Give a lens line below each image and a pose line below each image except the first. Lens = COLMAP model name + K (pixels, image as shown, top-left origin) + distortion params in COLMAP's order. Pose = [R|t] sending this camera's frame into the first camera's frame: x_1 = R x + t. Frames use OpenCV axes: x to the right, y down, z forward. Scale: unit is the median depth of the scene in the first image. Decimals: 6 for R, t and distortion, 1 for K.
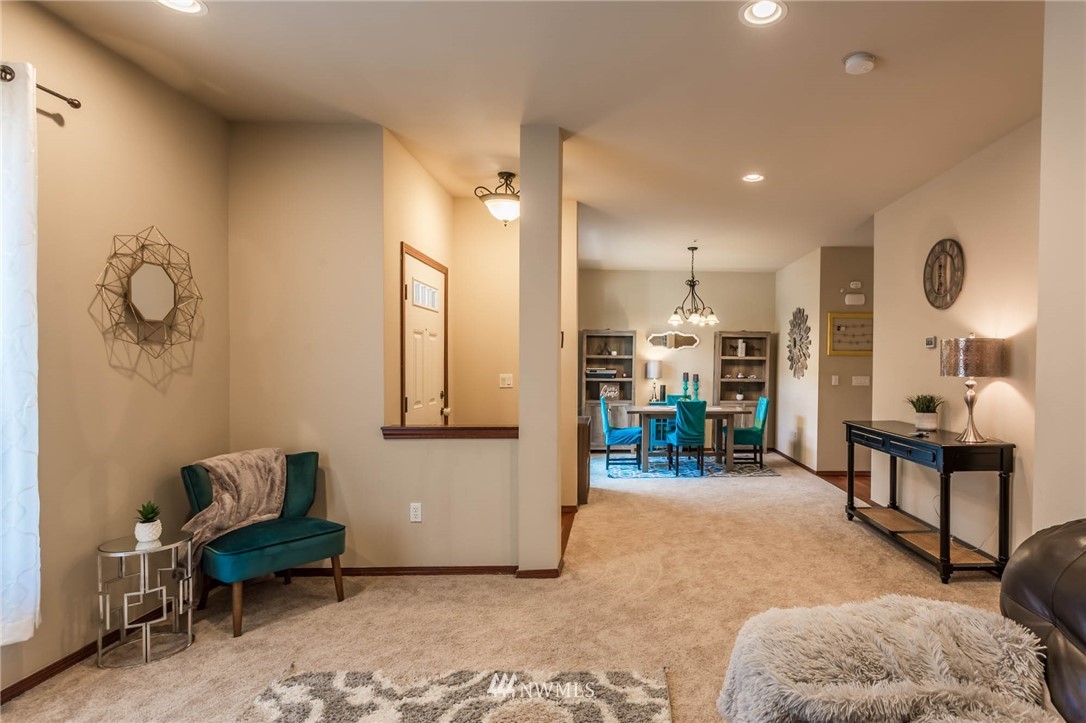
lens RADIAL K [[593.8, 0, 655.4], [0, 593.8, 383.4], [0, 0, 1]] dist [0.001325, 0.000087]
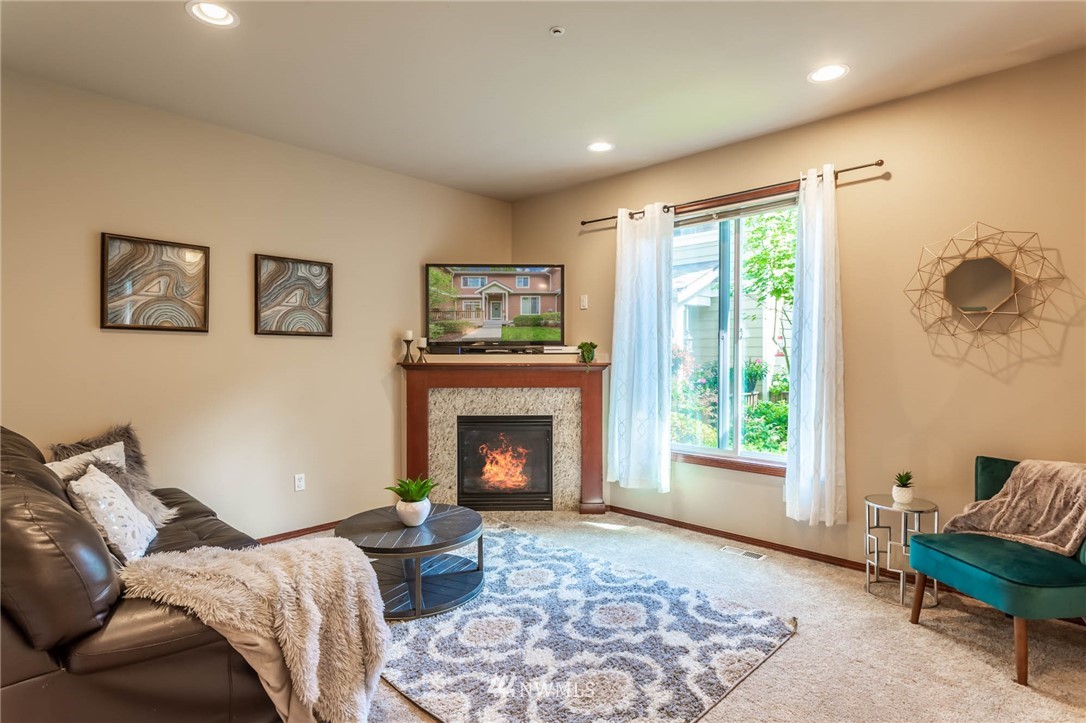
lens RADIAL K [[576.6, 0, 543.0], [0, 576.6, 361.5], [0, 0, 1]] dist [-0.000351, -0.000126]
pose [[-0.745055, -0.005157, -0.666984, 0.407072], [-0.027336, 0.999366, 0.022810, -0.020895], [0.666443, 0.035227, -0.744723, 1.270069]]
